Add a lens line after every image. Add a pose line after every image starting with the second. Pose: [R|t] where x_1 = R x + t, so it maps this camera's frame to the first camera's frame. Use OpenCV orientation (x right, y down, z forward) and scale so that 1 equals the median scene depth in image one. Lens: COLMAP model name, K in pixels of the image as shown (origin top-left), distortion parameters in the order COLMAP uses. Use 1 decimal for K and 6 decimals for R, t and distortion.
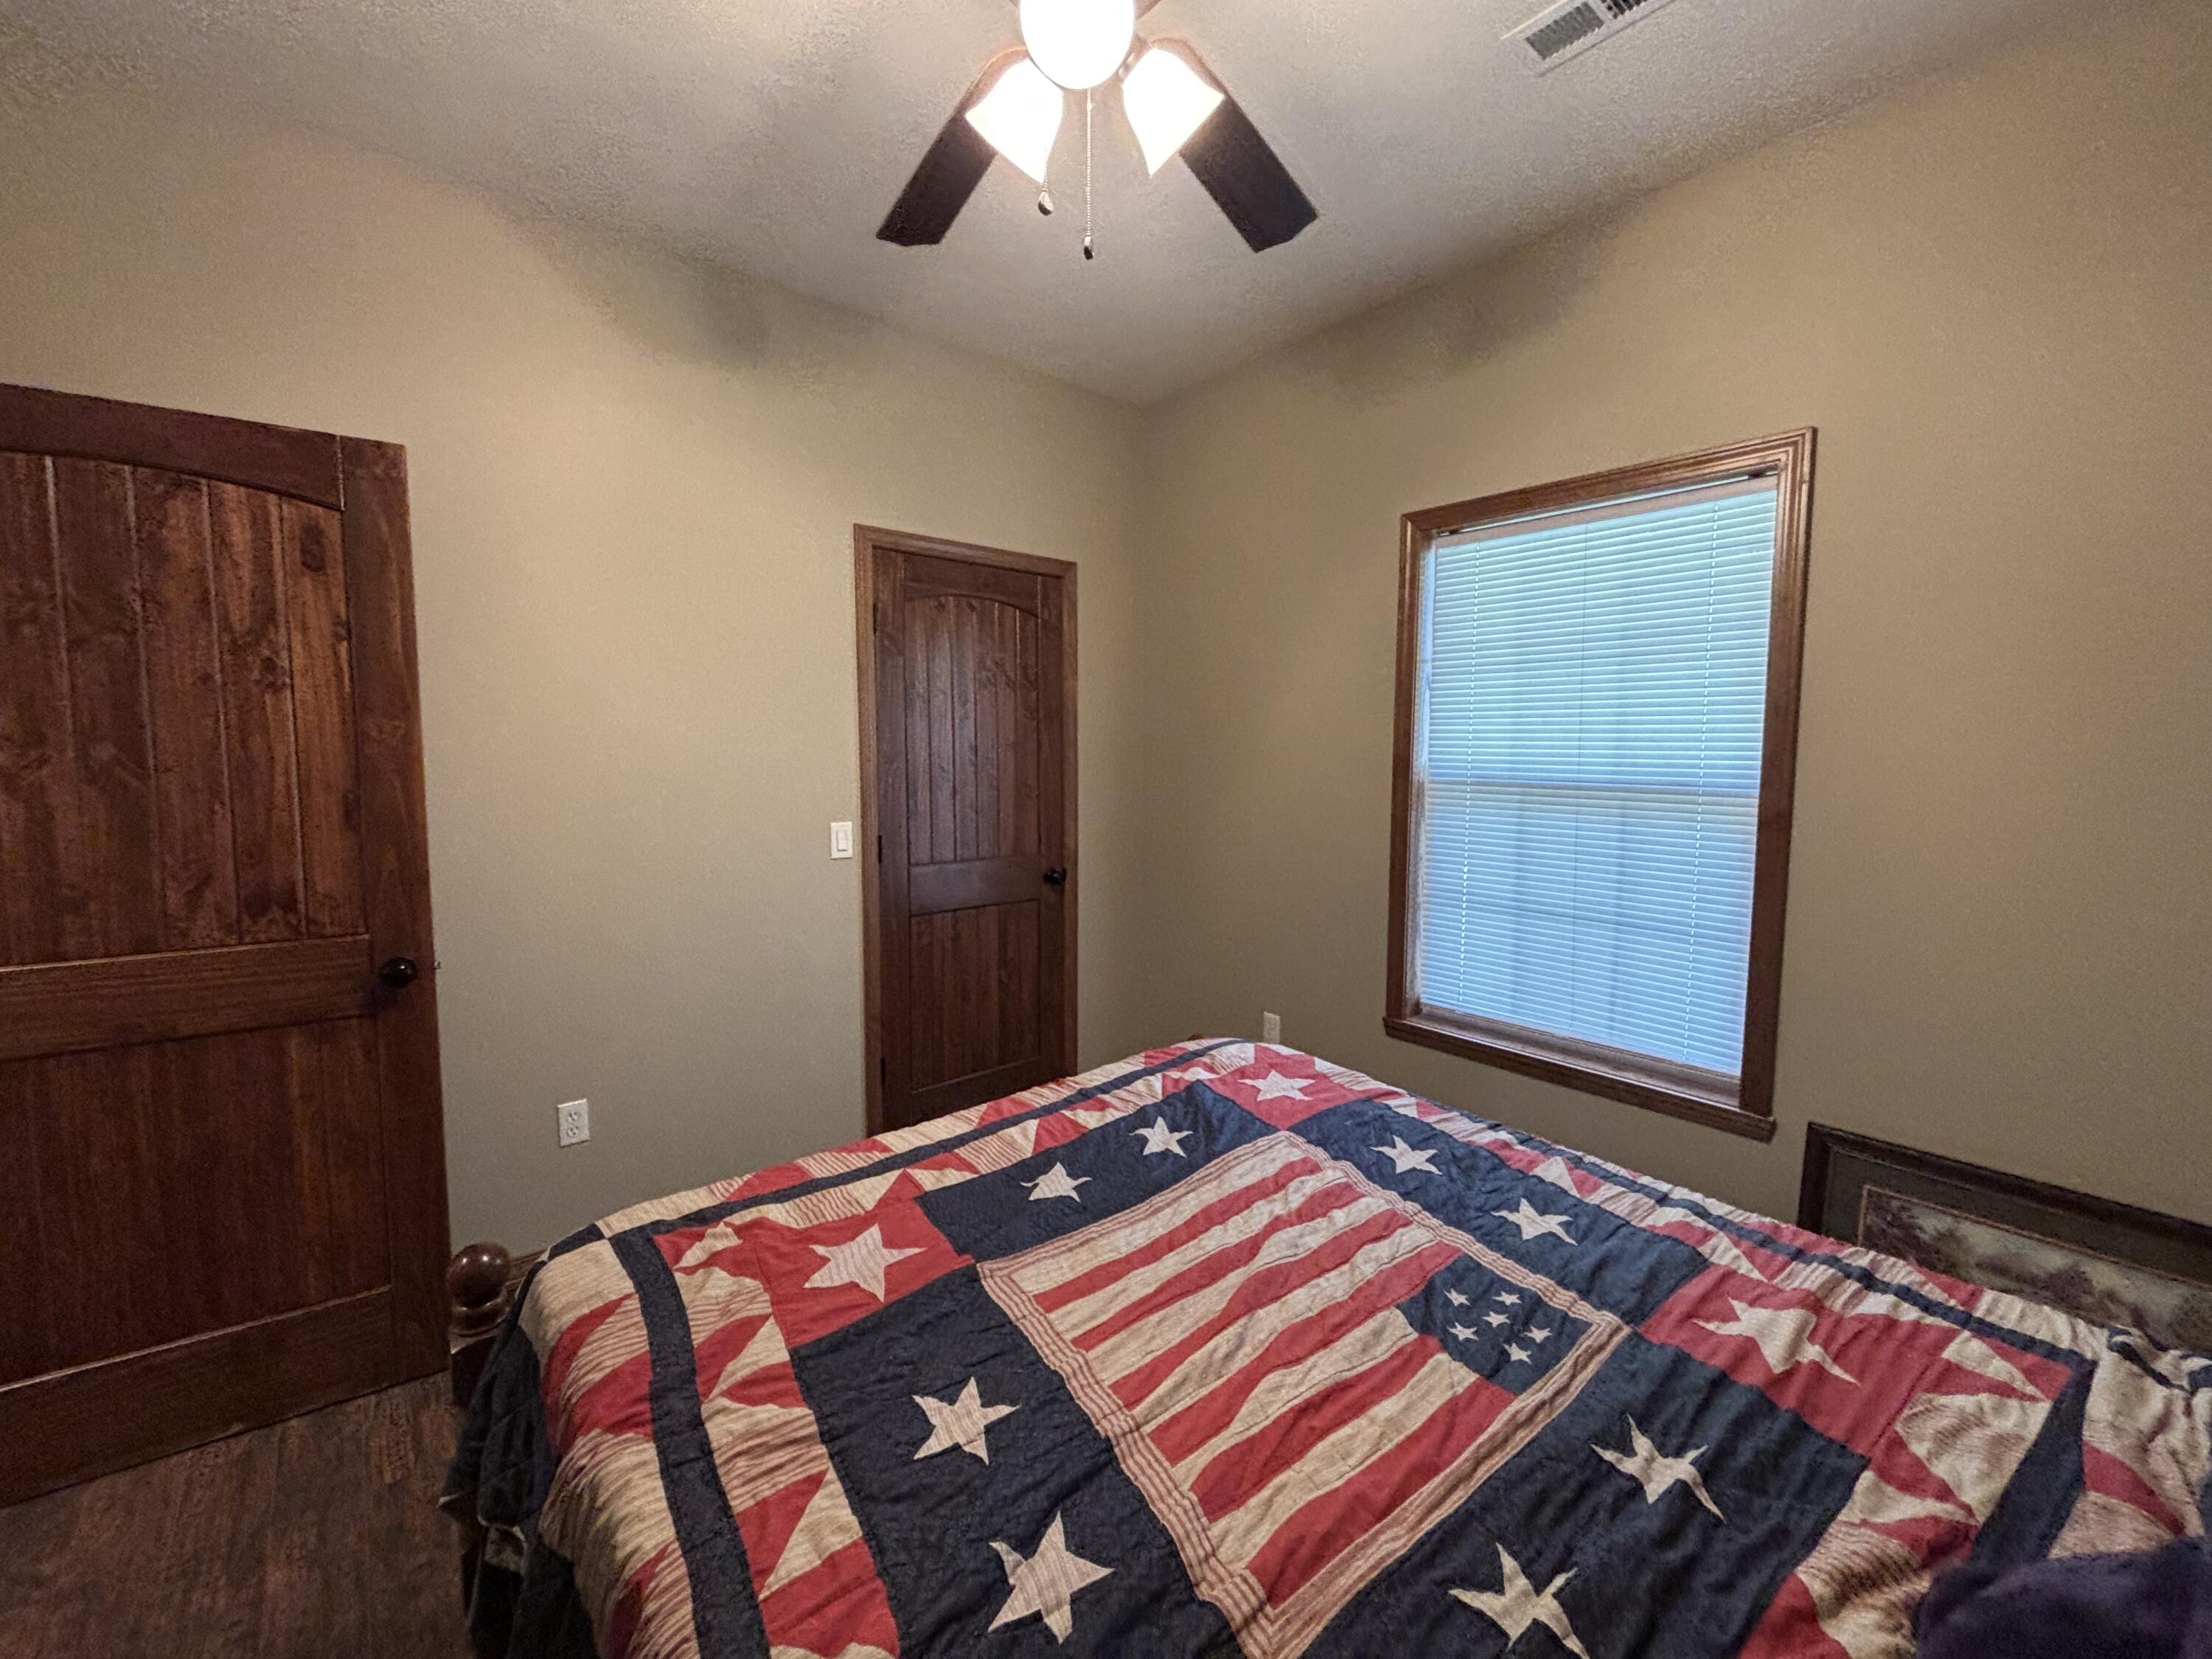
lens RADIAL K [[900.3, 0, 1112.8], [0, 900.3, 815.1], [0, 0, 1]] dist [0.000534, 0.000340]
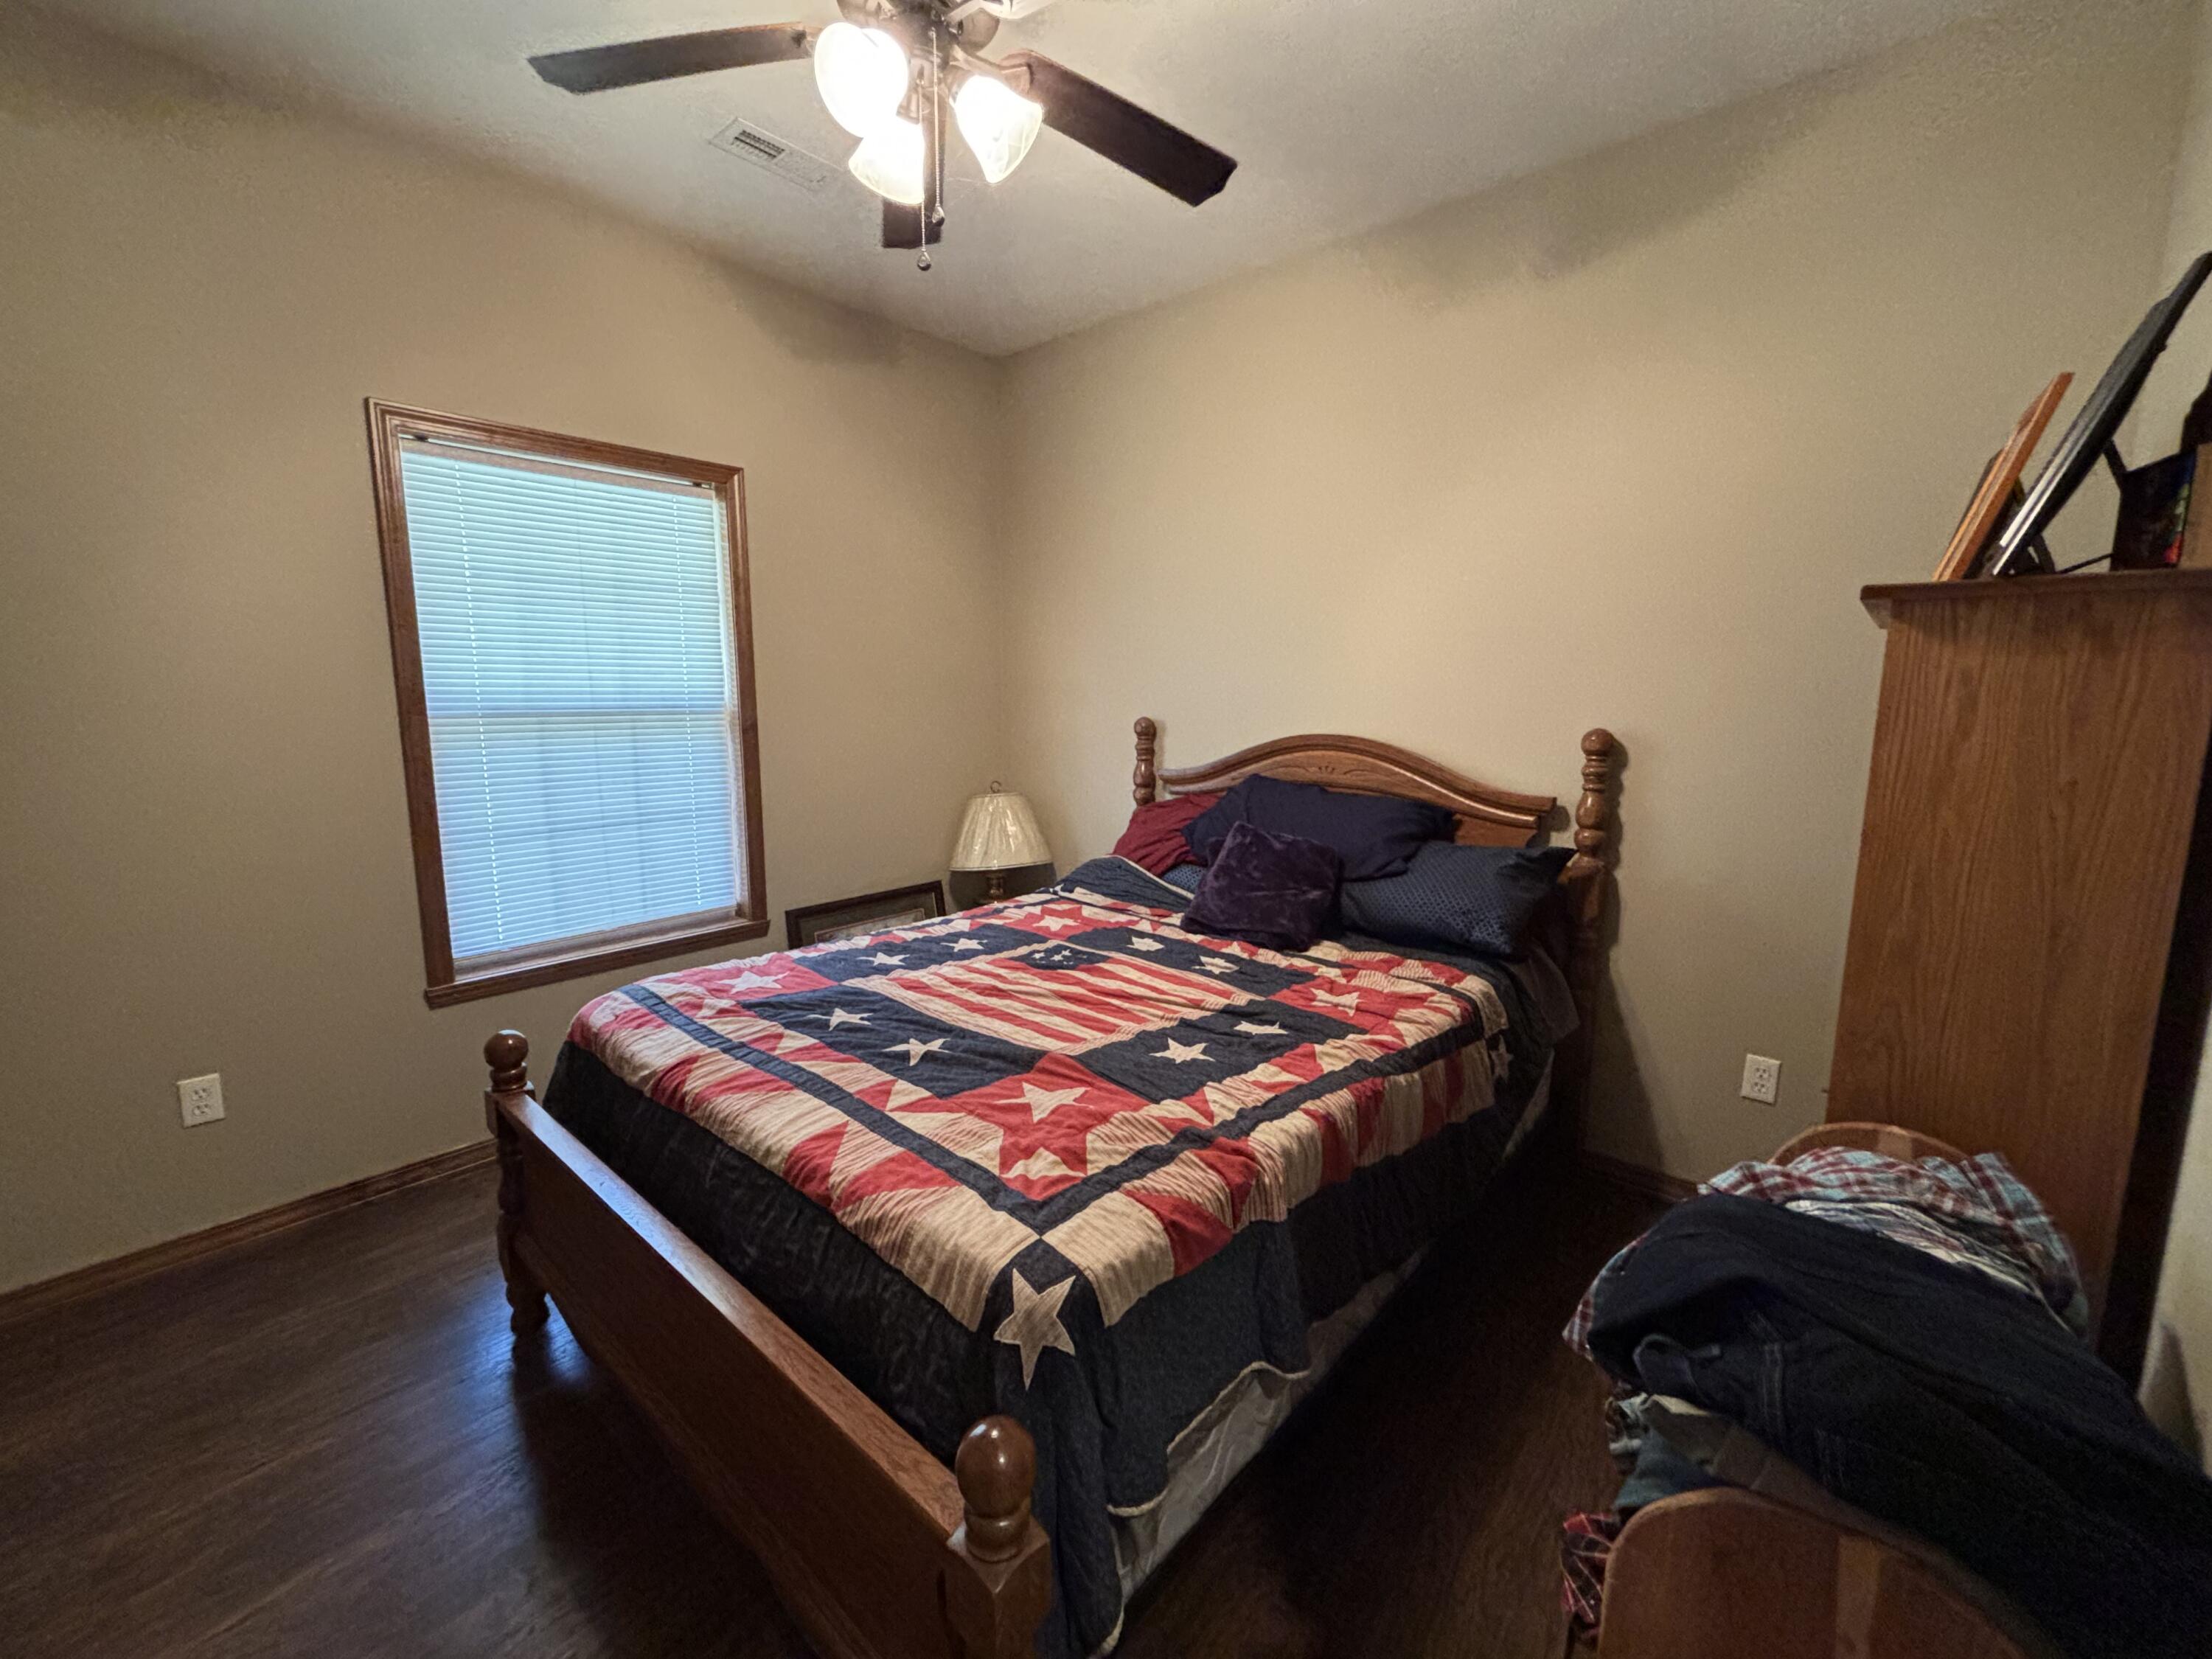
lens RADIAL K [[900.3, 0, 1110.1], [0, 900.3, 825.5], [0, 0, 1]] dist [0.000534, 0.000340]
pose [[-0.160016, -0.158927, 0.974237, -1.164706], [0.071126, 0.982532, 0.171963, -0.062098], [-0.984549, 0.096811, -0.145917, 0.867975]]
